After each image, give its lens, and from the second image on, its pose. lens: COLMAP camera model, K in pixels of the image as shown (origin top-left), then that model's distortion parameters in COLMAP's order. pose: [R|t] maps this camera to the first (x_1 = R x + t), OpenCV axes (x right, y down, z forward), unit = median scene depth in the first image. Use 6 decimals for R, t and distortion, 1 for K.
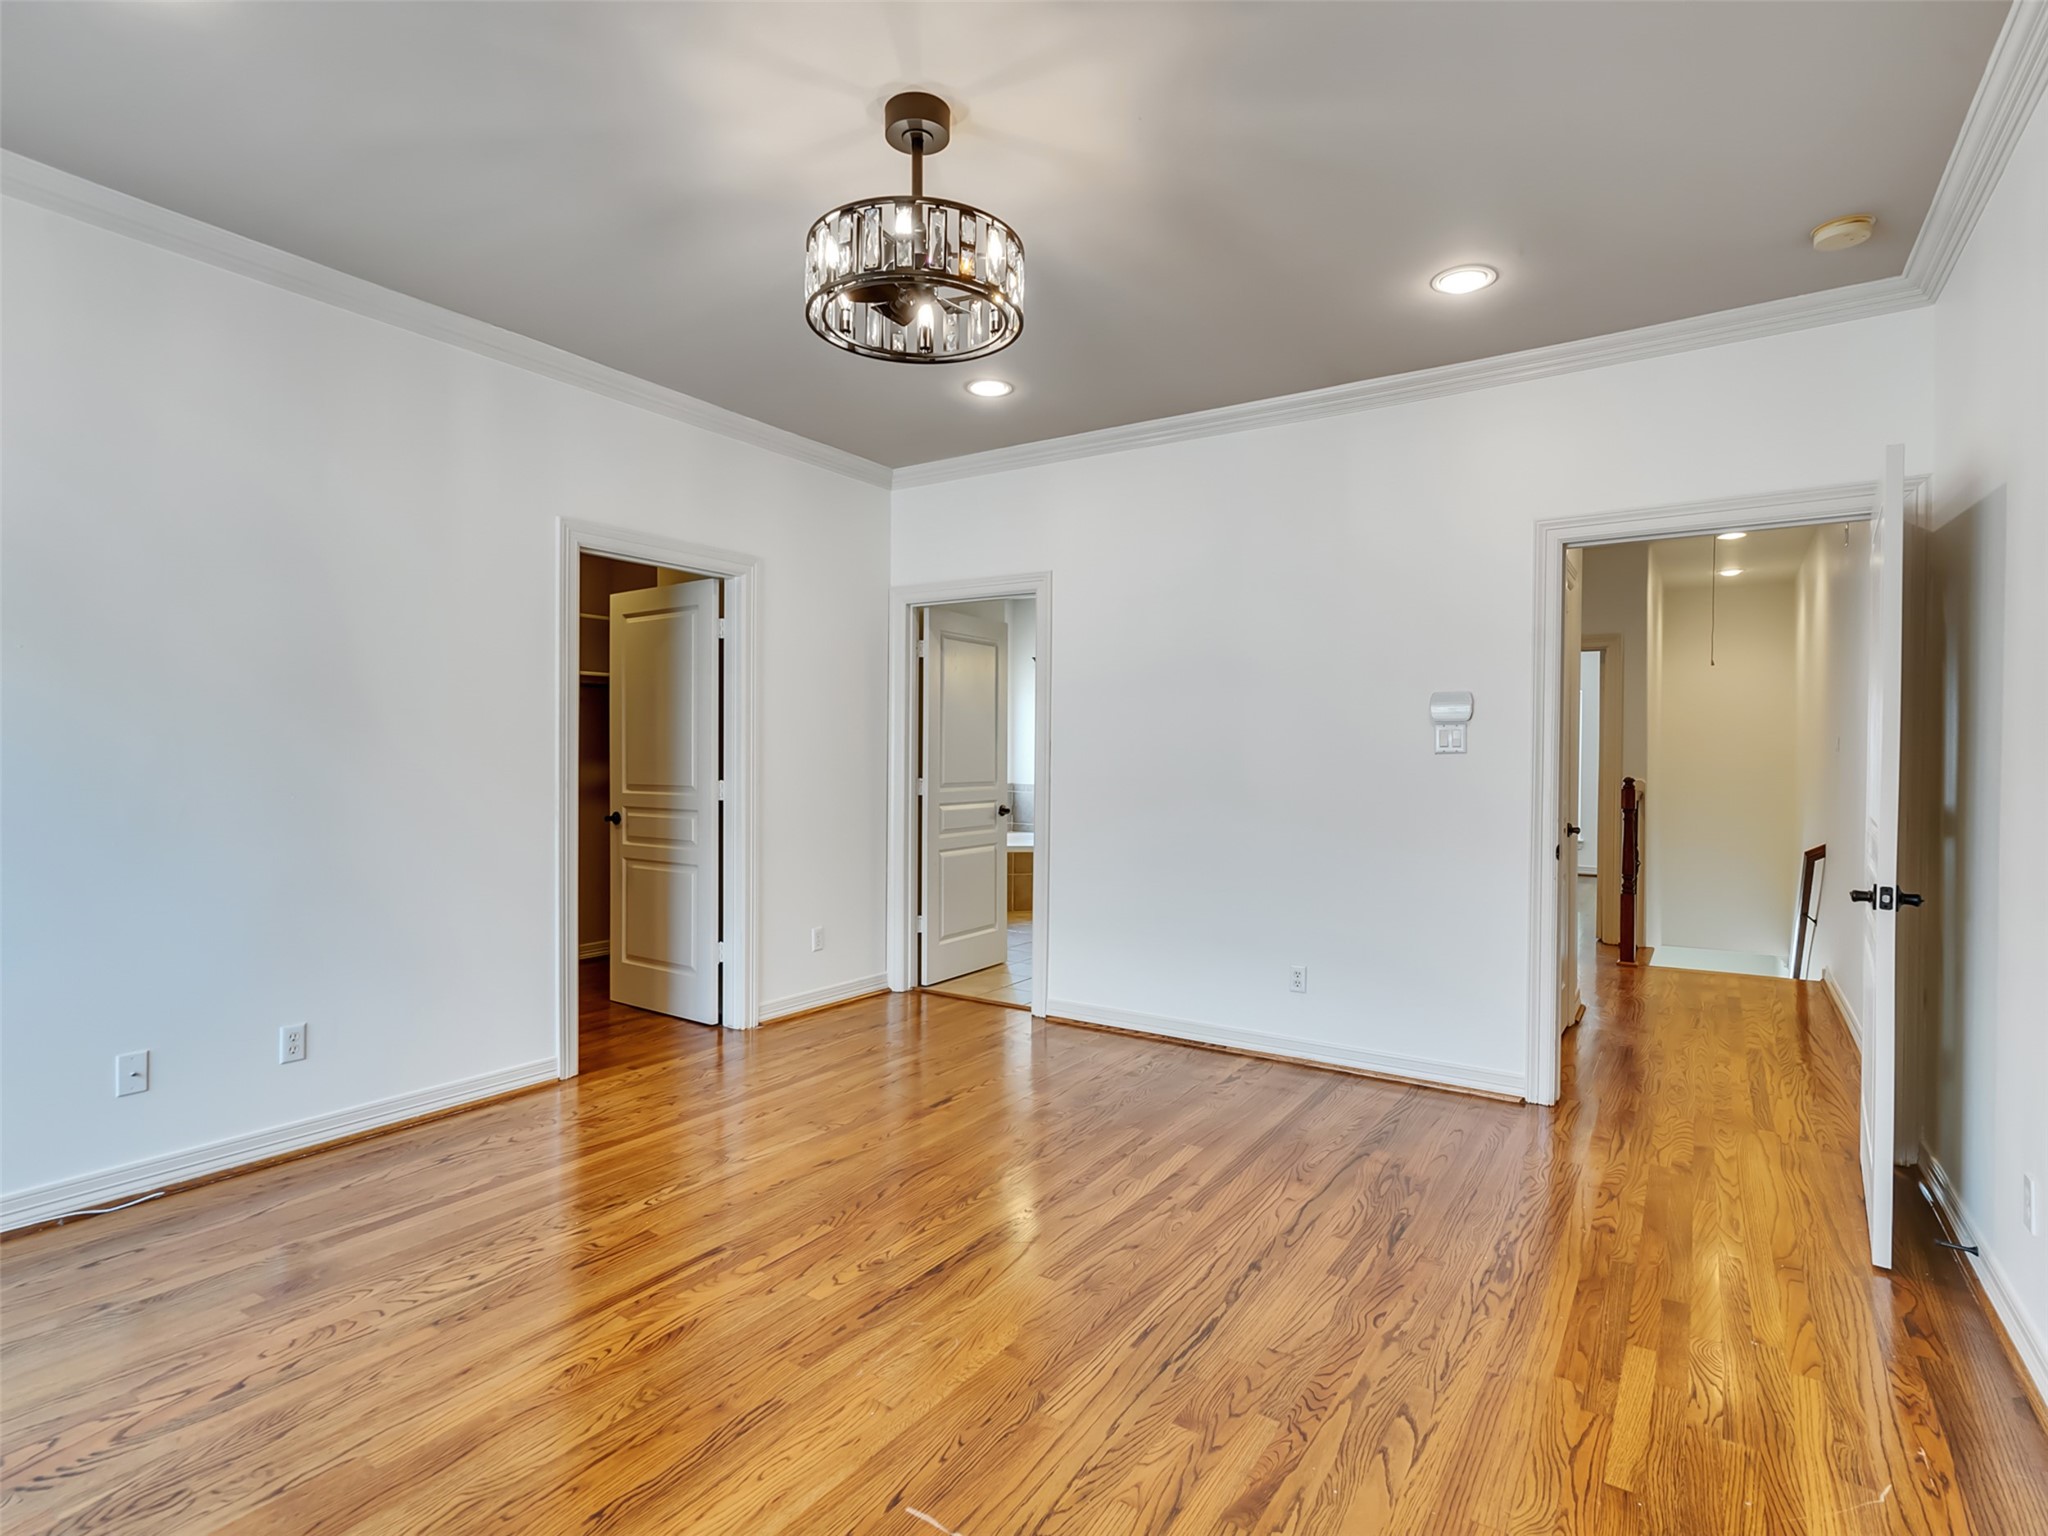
lens RADIAL K [[1048.5, 0, 976.3], [0, 1048.5, 756.3], [0, 0, 1]] dist [-0.006119, 0.003167]
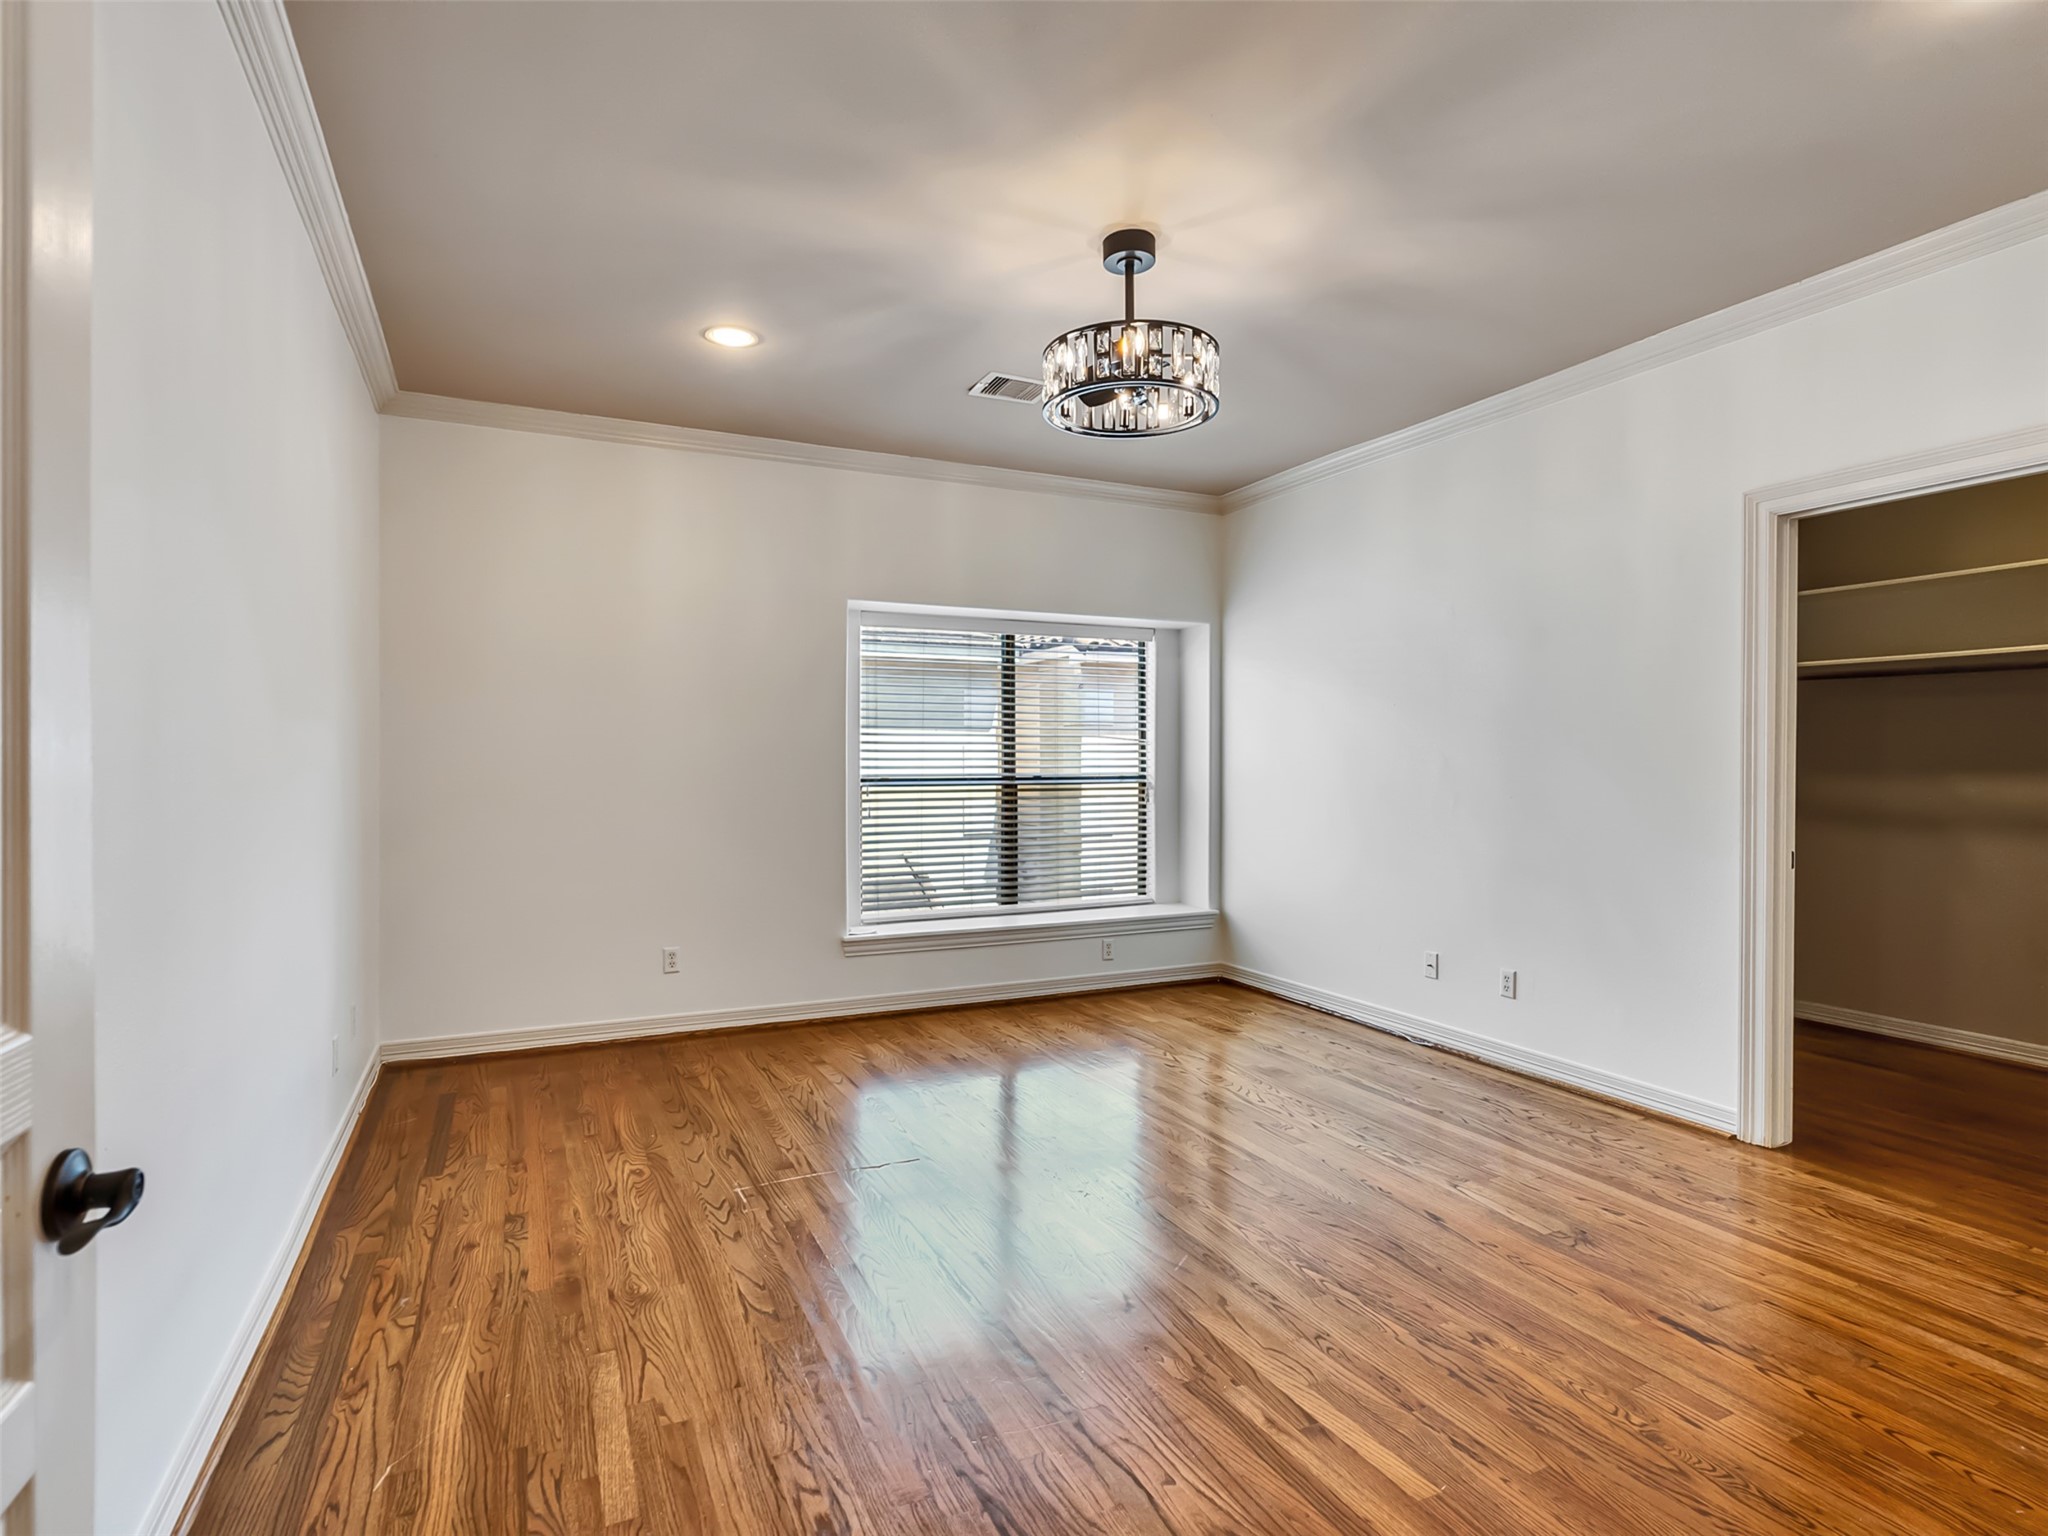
lens RADIAL K [[1048.5, 0, 1031.9], [0, 1048.5, 769.0], [0, 0, 1]] dist [-0.006119, 0.003167]
pose [[-0.482829, -0.002654, -0.875711, 0.877769], [-0.007861, 0.999968, 0.001304, 0.007910], [0.875680, 0.007514, -0.482834, 1.227751]]
